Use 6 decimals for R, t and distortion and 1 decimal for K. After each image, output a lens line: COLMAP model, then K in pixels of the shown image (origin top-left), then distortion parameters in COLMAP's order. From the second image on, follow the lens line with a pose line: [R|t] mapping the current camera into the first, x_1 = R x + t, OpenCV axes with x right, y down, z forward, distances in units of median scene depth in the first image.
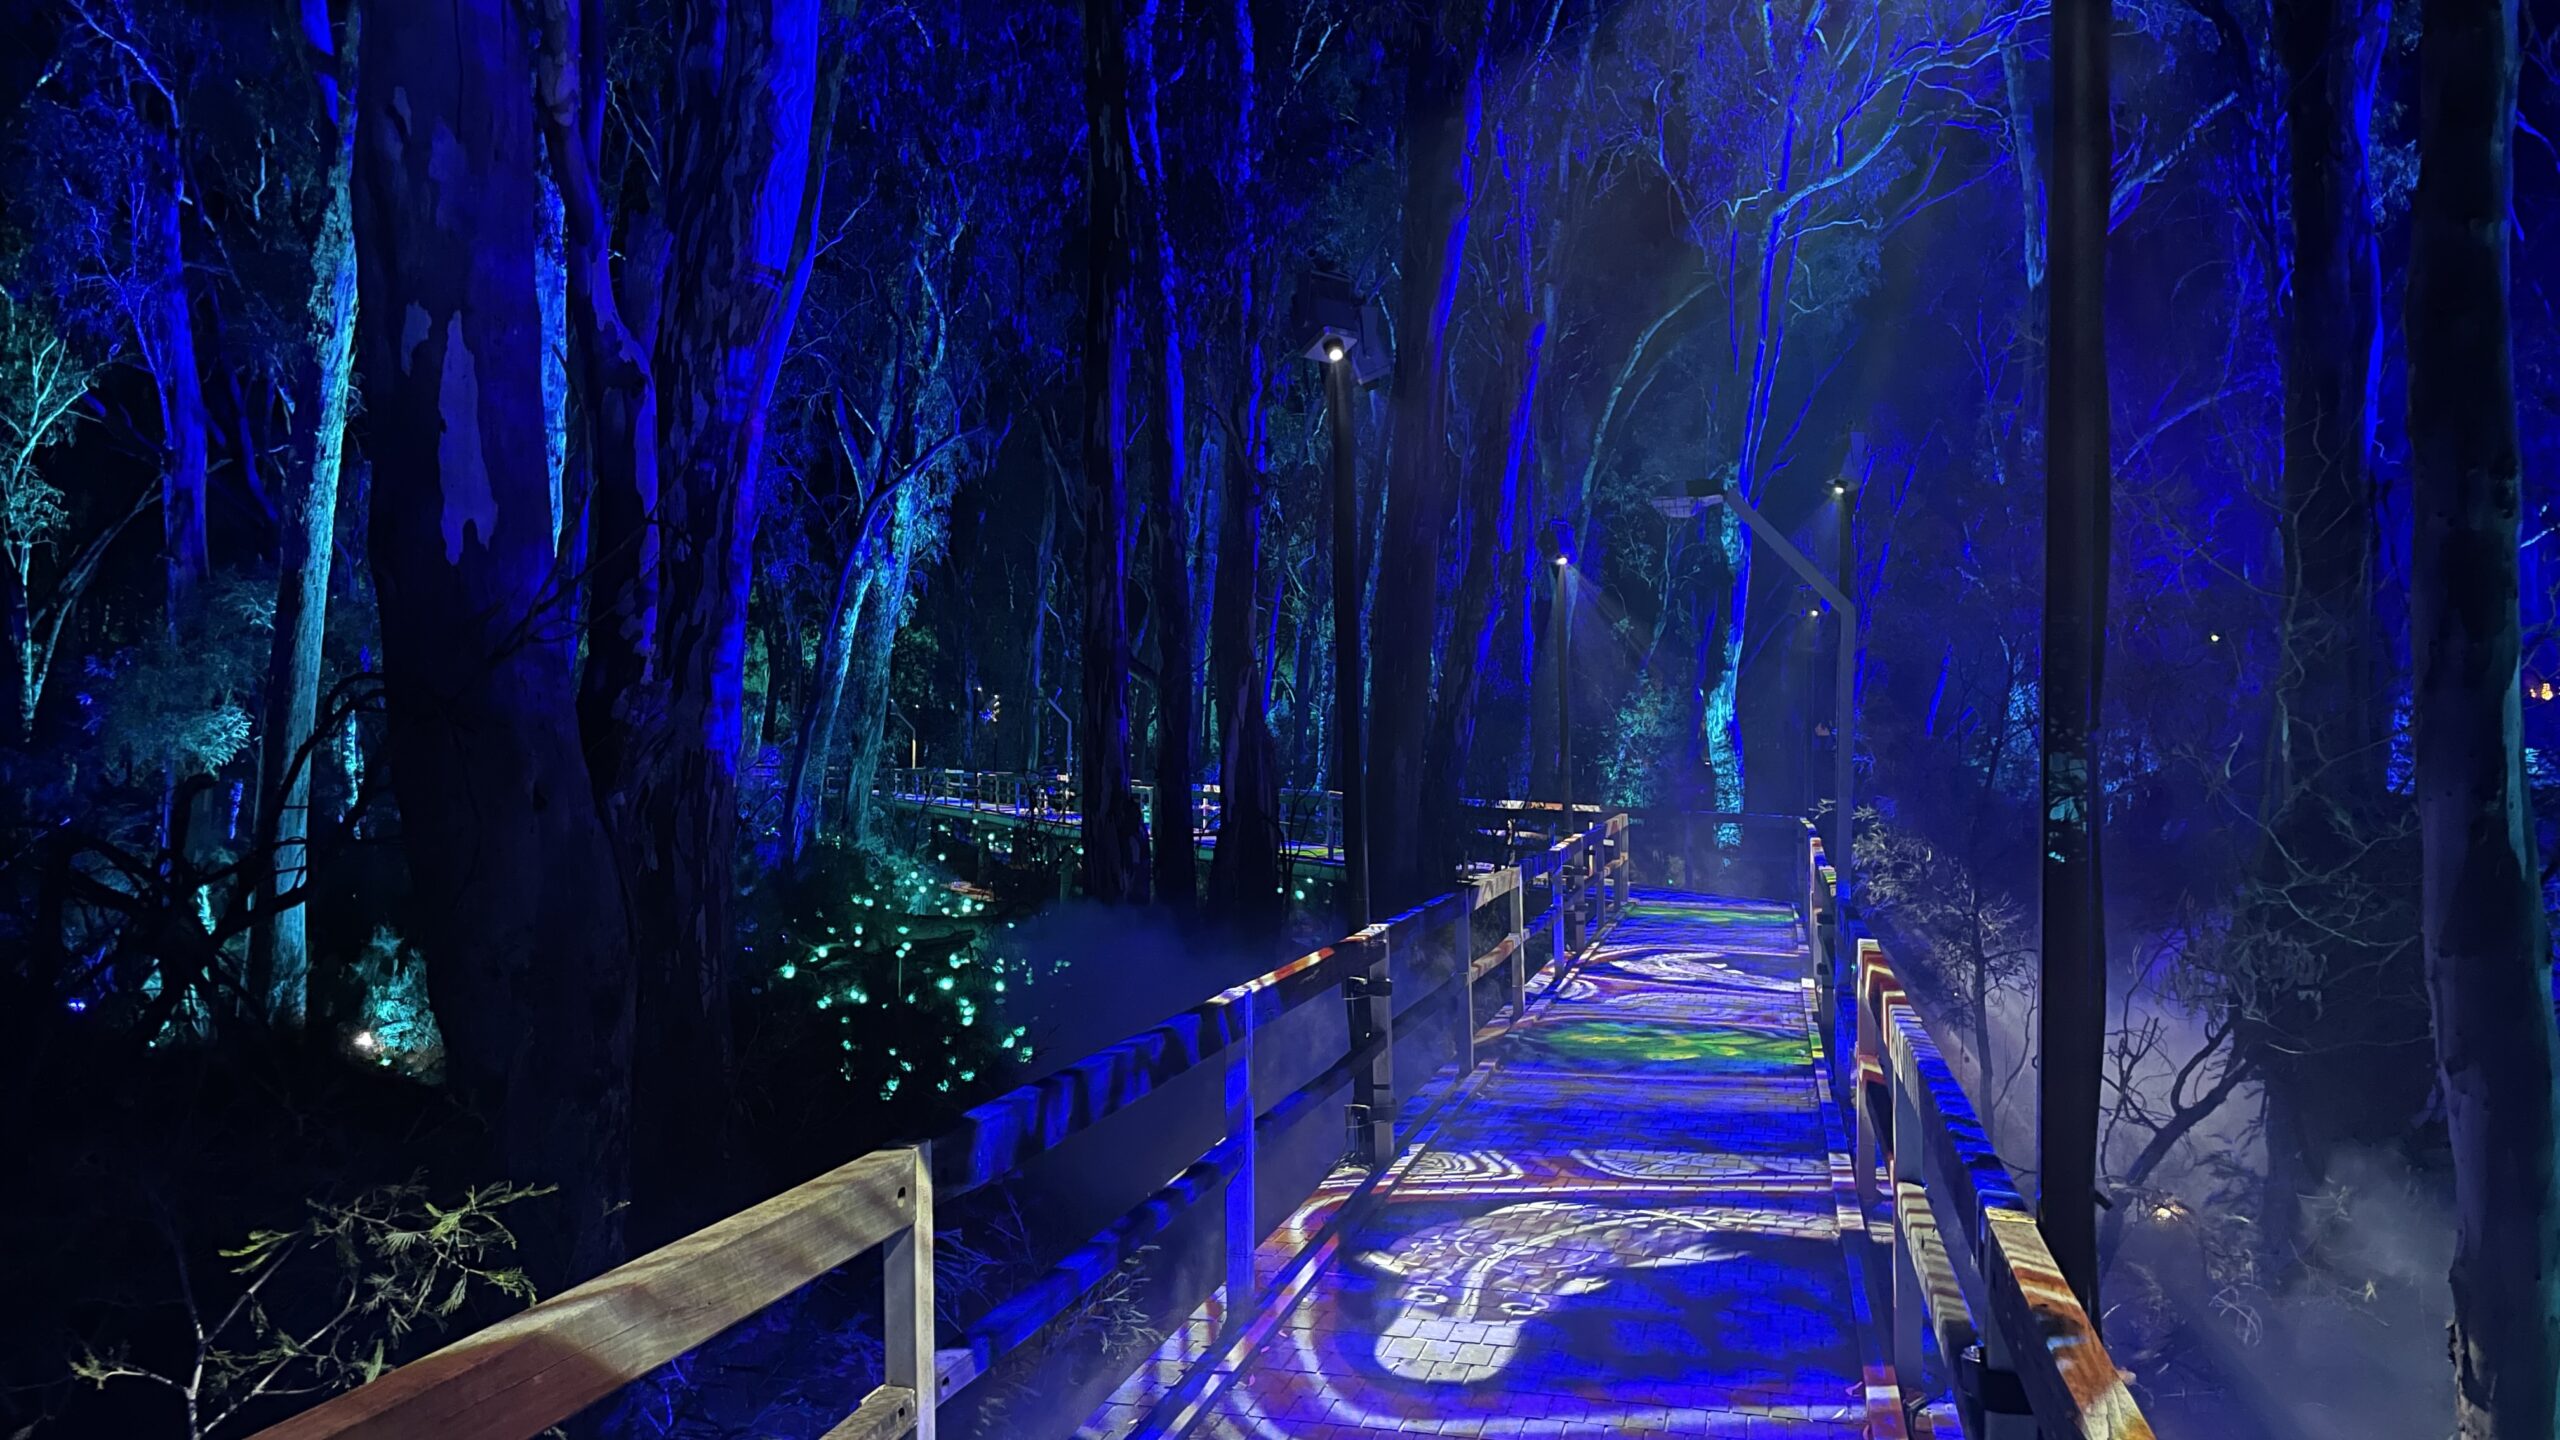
lens RADIAL K [[1852.0, 0, 1265.7], [0, 1852.0, 745.9], [0, 0, 1]] dist [0.010298, 0.000844]
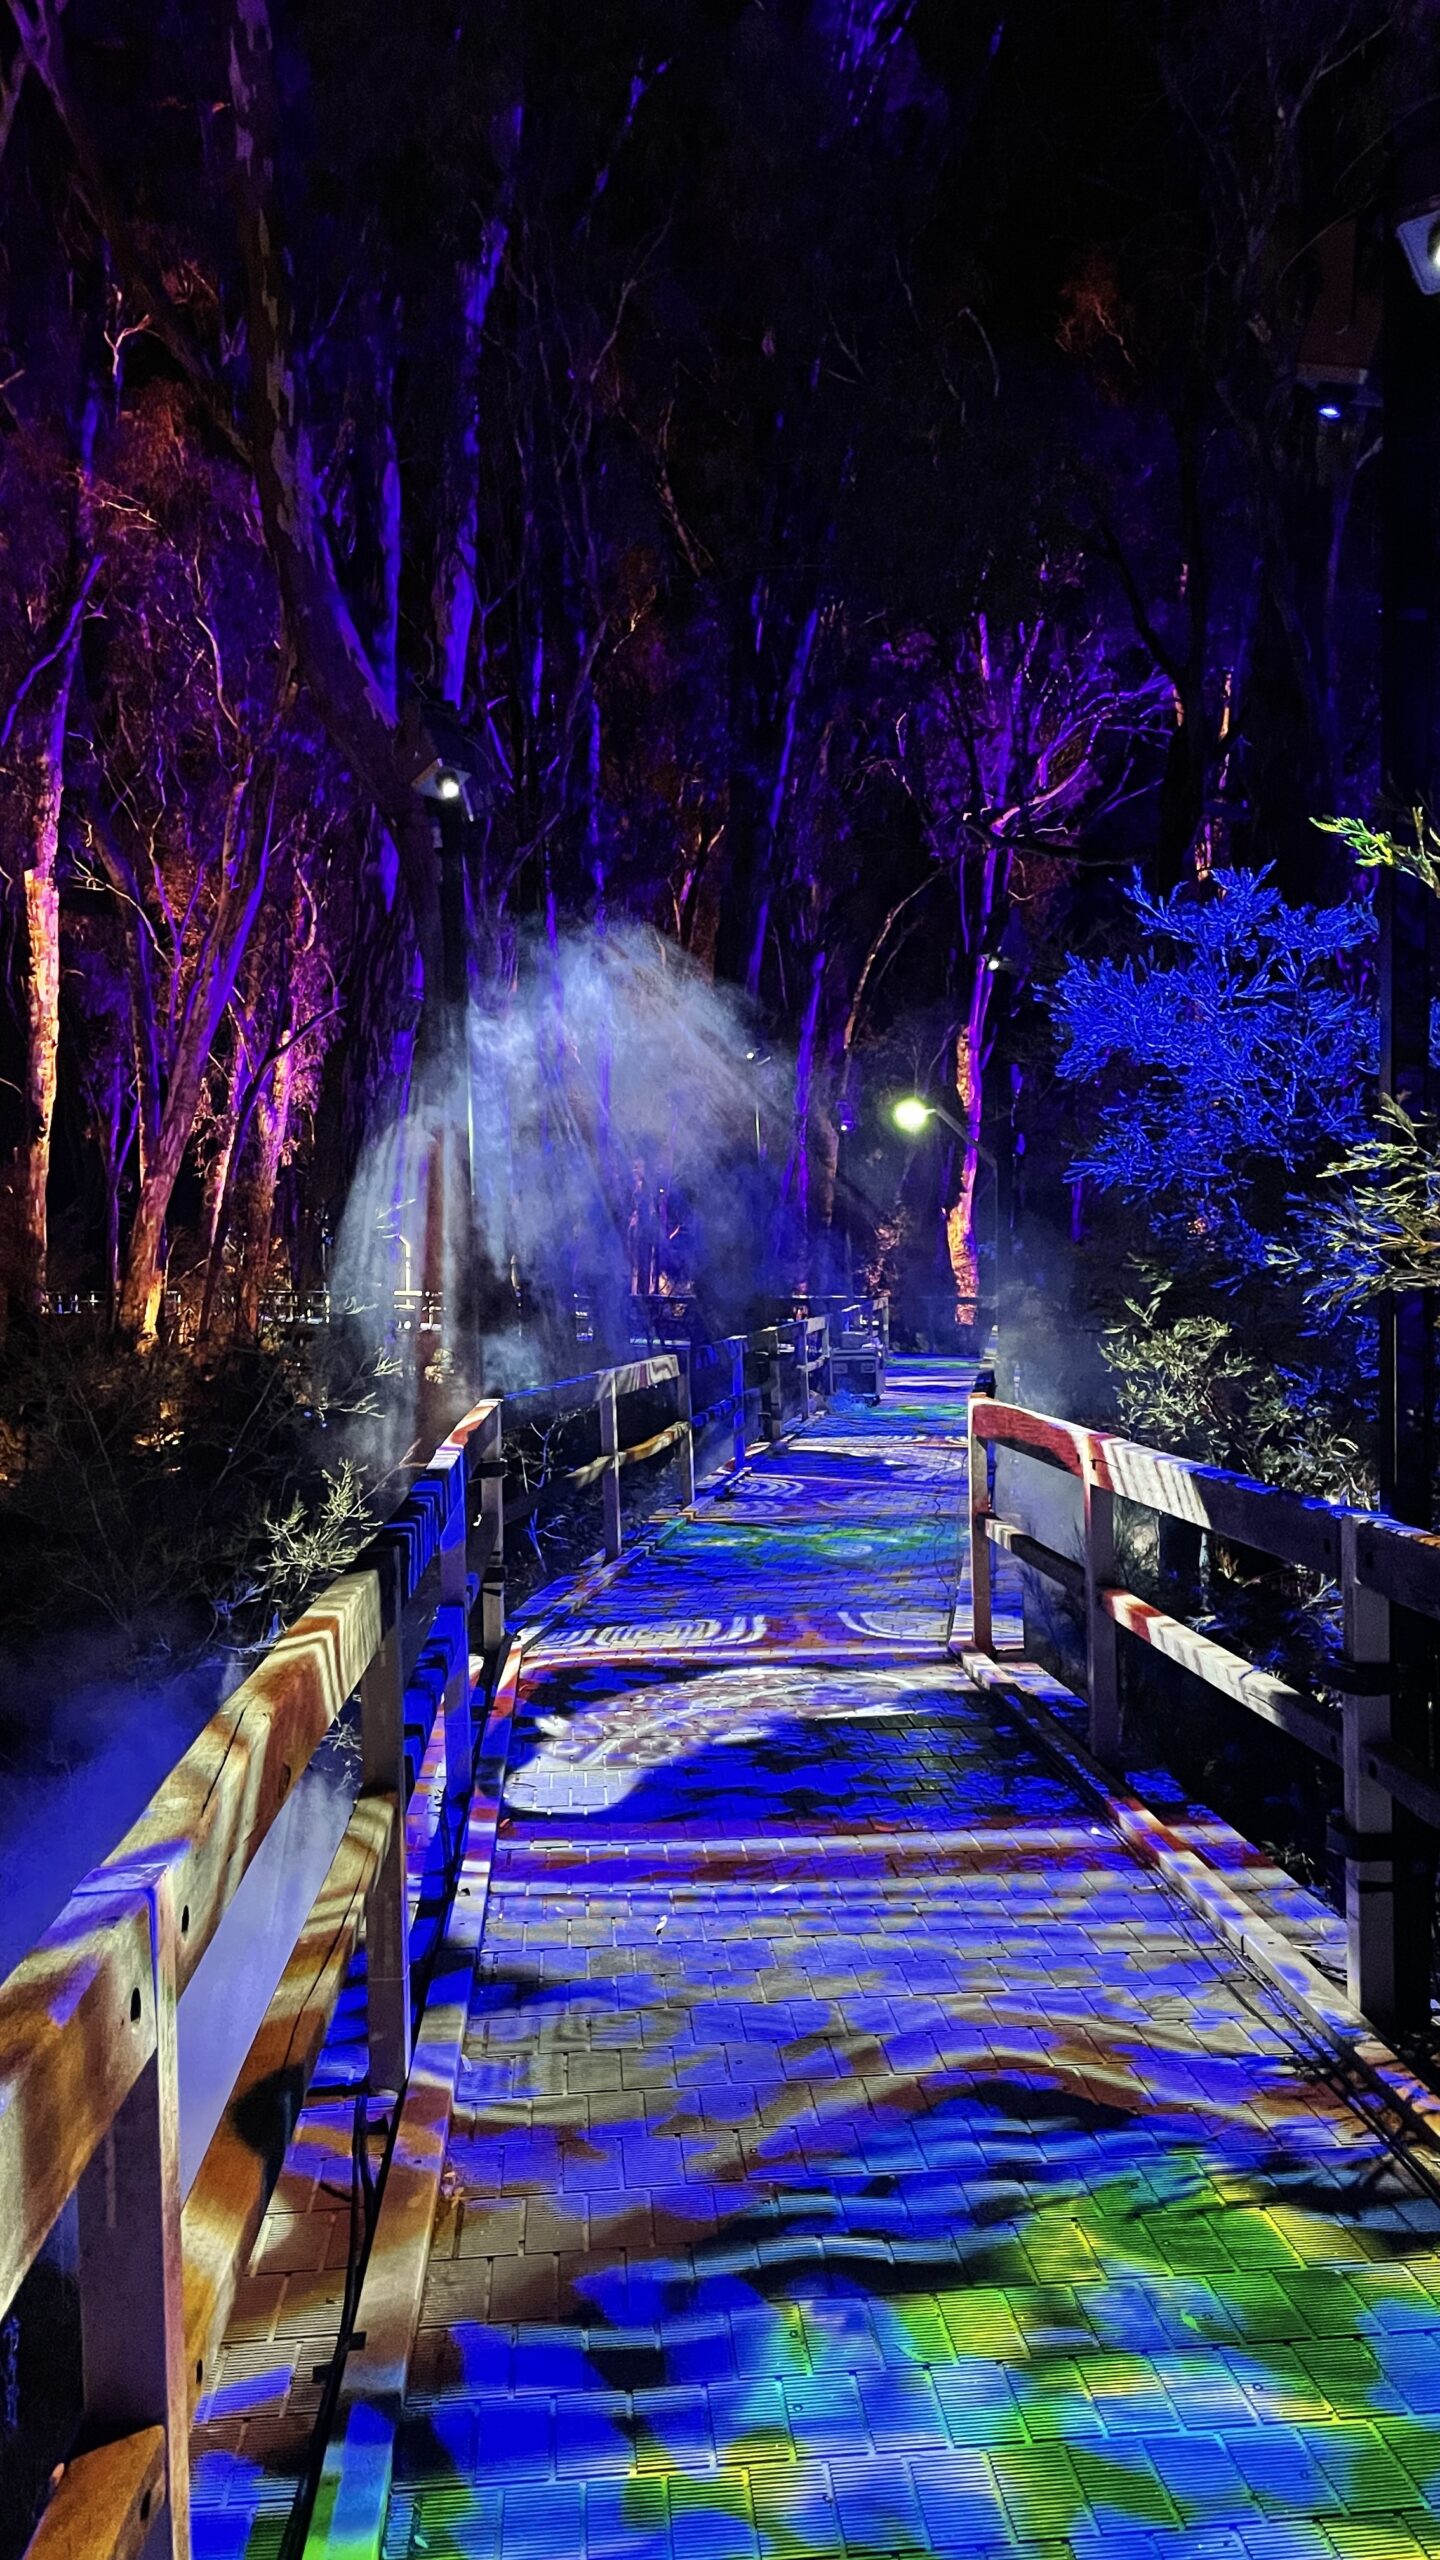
lens RADIAL K [[1852.0, 0, 724.9], [0, 1852.0, 1266.0], [0, 0, 1]] dist [0.010298, 0.000844]
pose [[0.994082, -0.019531, 0.106858, -0.042989], [0.019641, 0.999807, 0.000018, 0.005283], [-0.106838, 0.002081, 0.994274, -0.213613]]
